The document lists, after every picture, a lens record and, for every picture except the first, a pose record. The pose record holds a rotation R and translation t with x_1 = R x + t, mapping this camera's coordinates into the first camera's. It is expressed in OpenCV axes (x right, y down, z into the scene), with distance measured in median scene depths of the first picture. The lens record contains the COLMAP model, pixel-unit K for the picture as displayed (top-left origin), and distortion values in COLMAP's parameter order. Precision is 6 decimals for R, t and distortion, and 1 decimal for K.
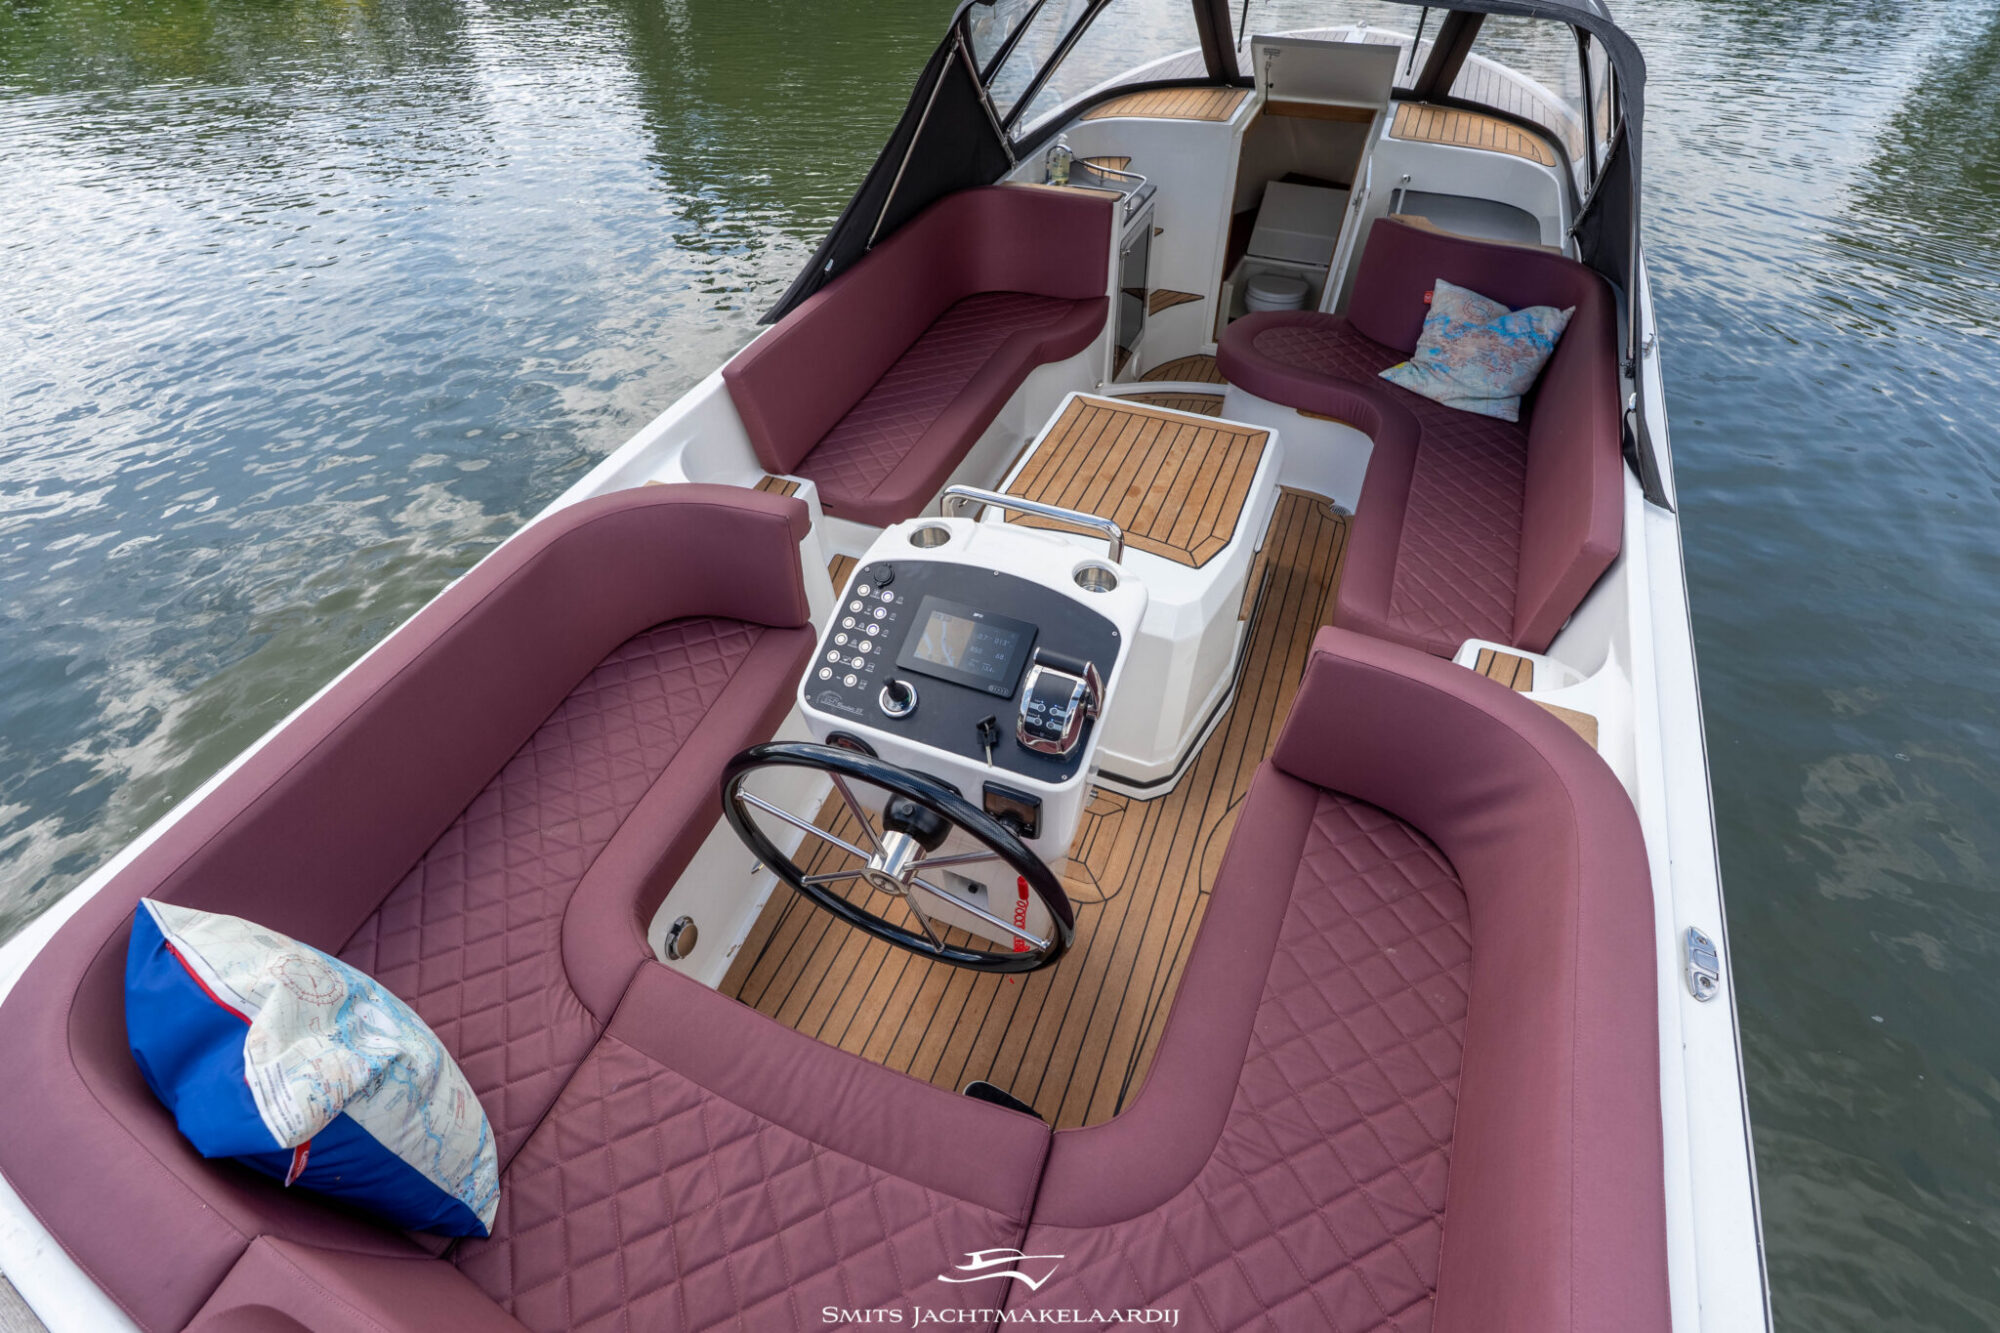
lens RADIAL K [[912.2, 0, 1001.7], [0, 912.2, 668.6], [0, 0, 1]] dist [0.008899, 0.000134]
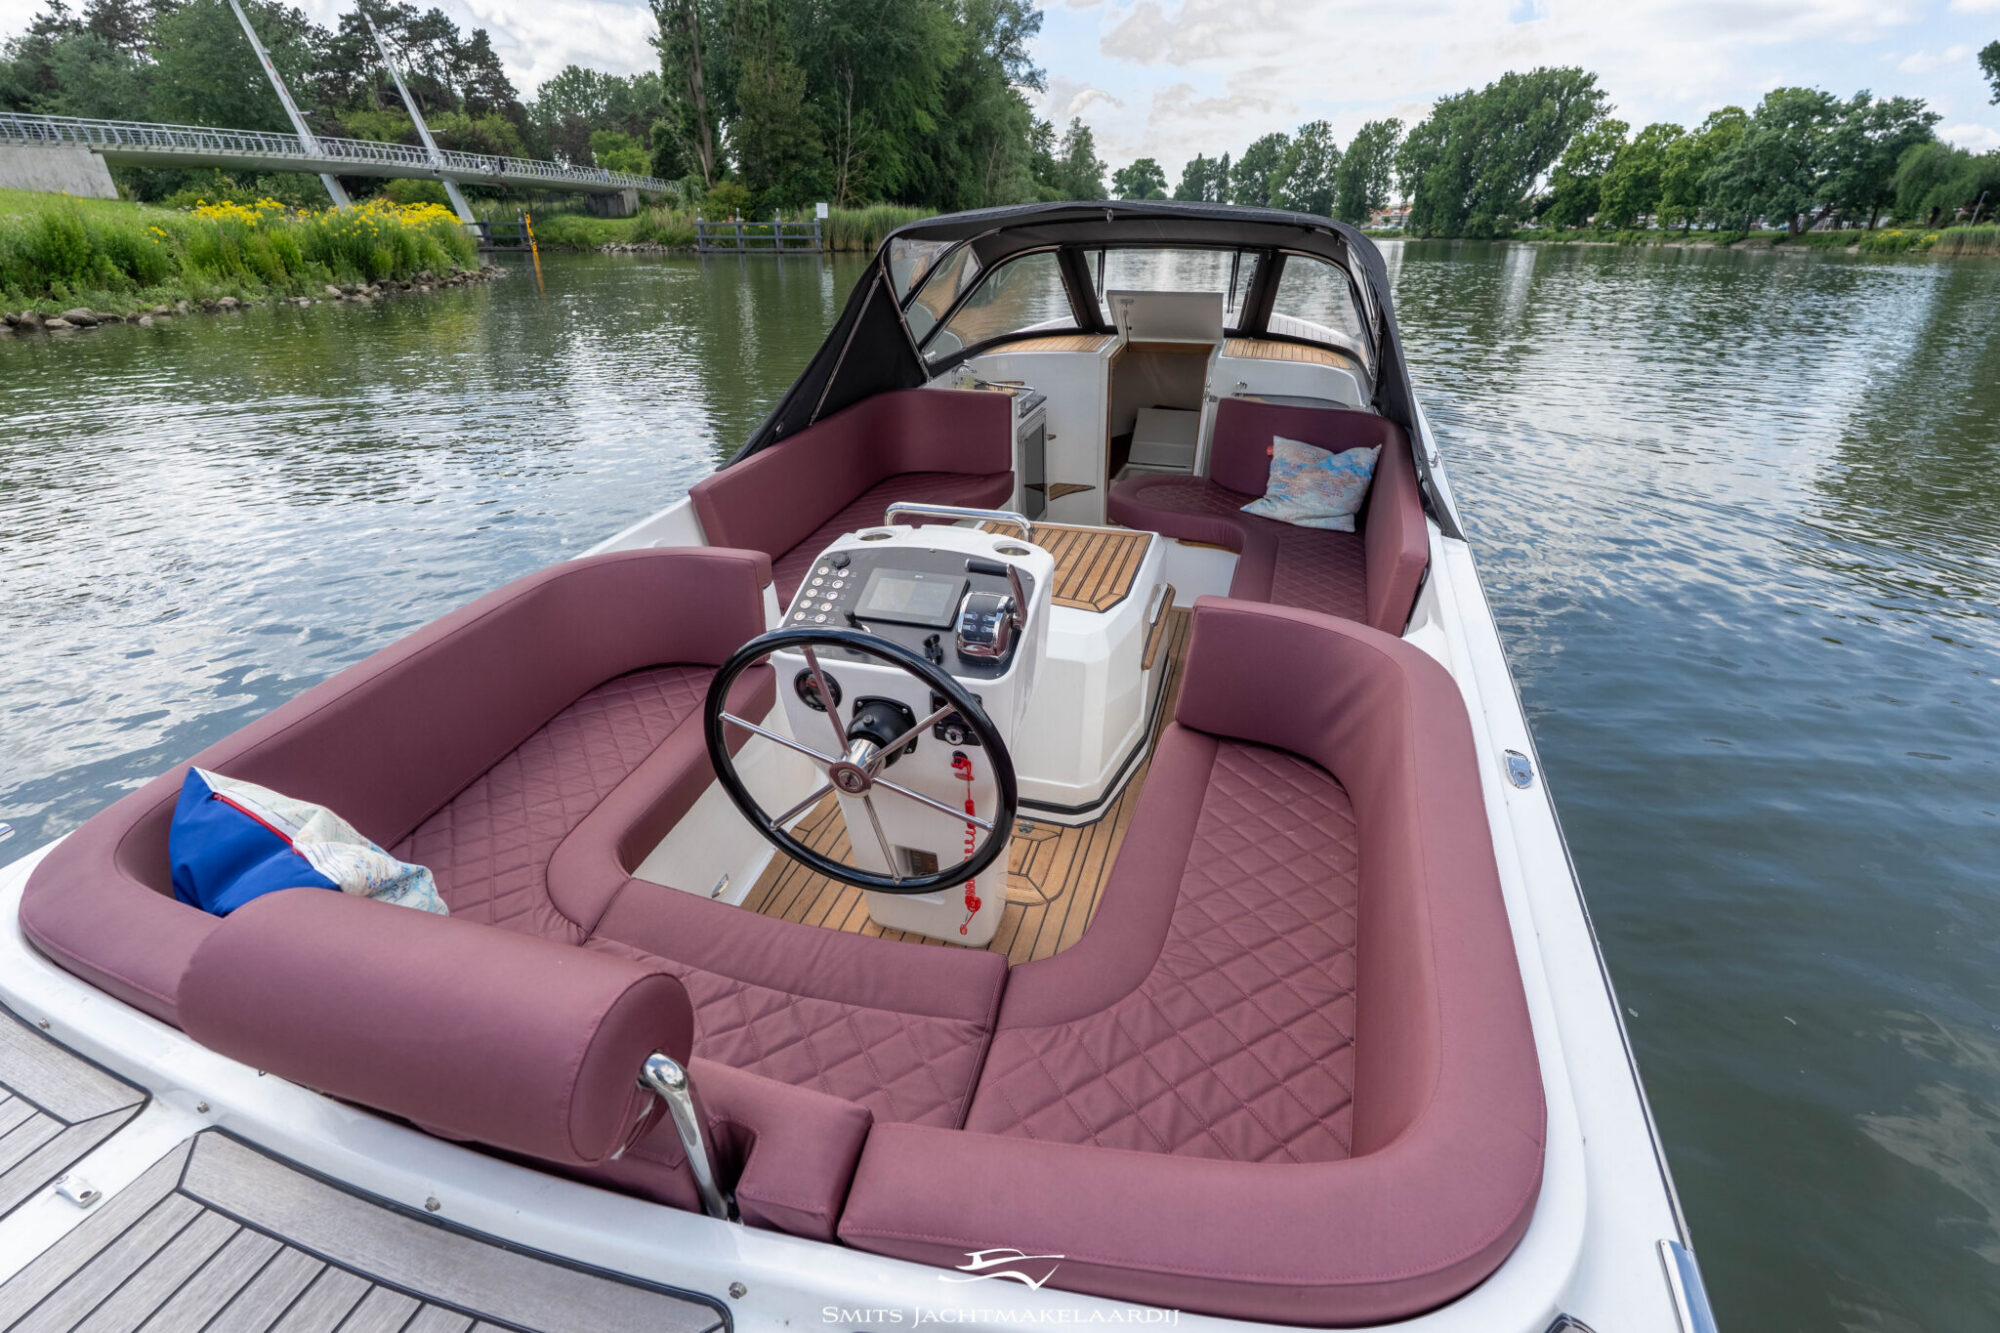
lens RADIAL K [[909.2, 0, 1002.9], [0, 909.2, 673.7], [0, 0, 1]] dist [-0.000367, 0.000205]
pose [[0.995088, -0.048539, 0.086272, -0.013445], [0.070717, 0.958428, -0.276434, 0.206877], [-0.069268, 0.281177, 0.957153, -0.068605]]
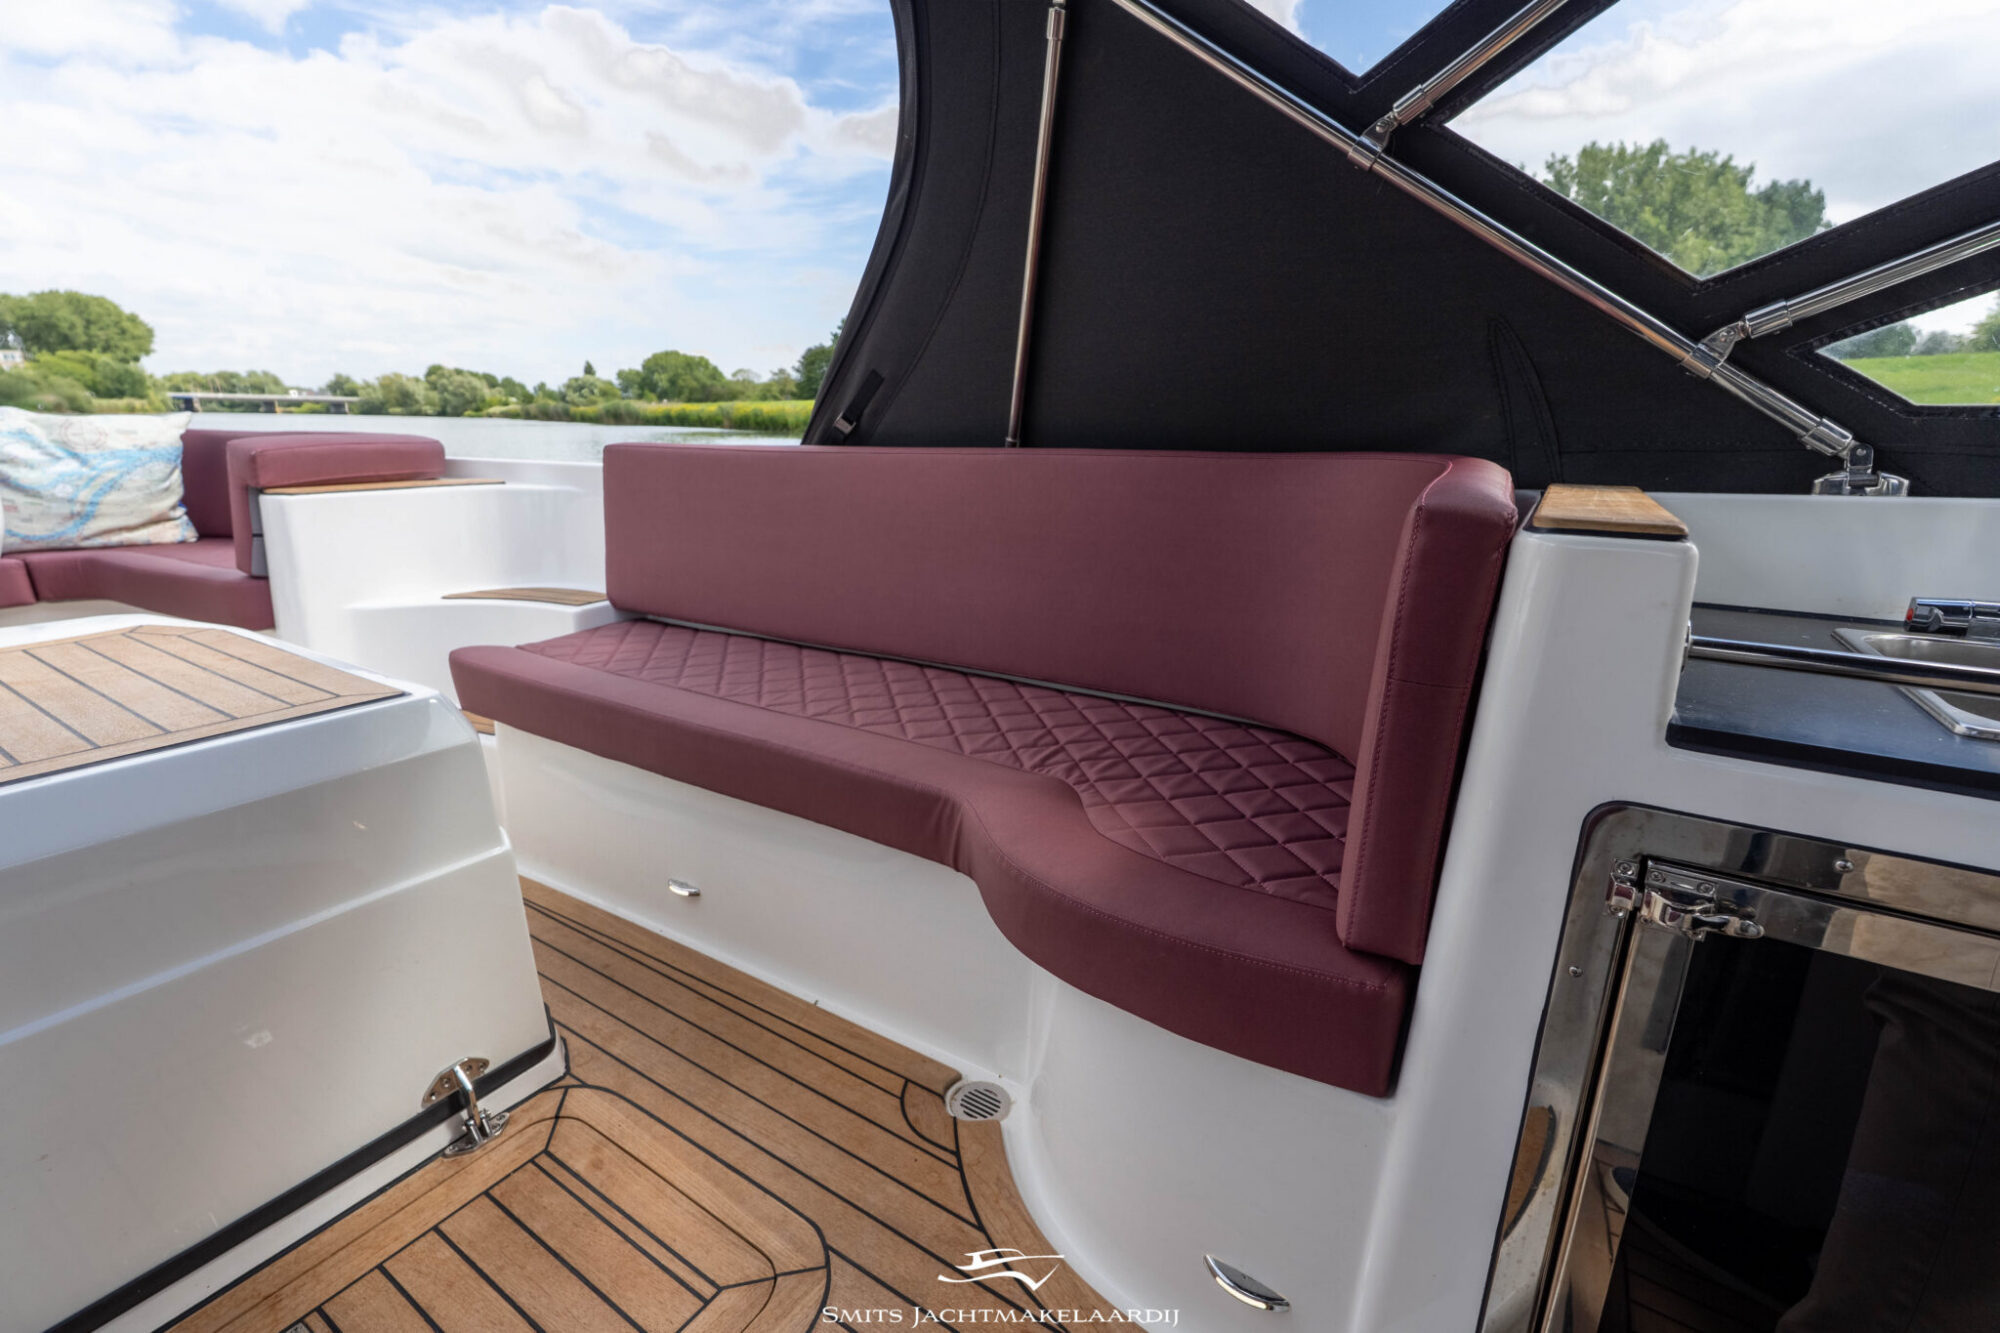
lens RADIAL K [[873.3, 0, 1012.4], [0, 873.3, 666.9], [0, 0, 1]] dist [-0.000203, -0.003534]
pose [[-0.183802, 0.269337, -0.945344, 0.340171], [-0.682517, 0.657130, 0.319923, -0.548014], [0.707381, 0.704015, 0.063045, 1.067780]]
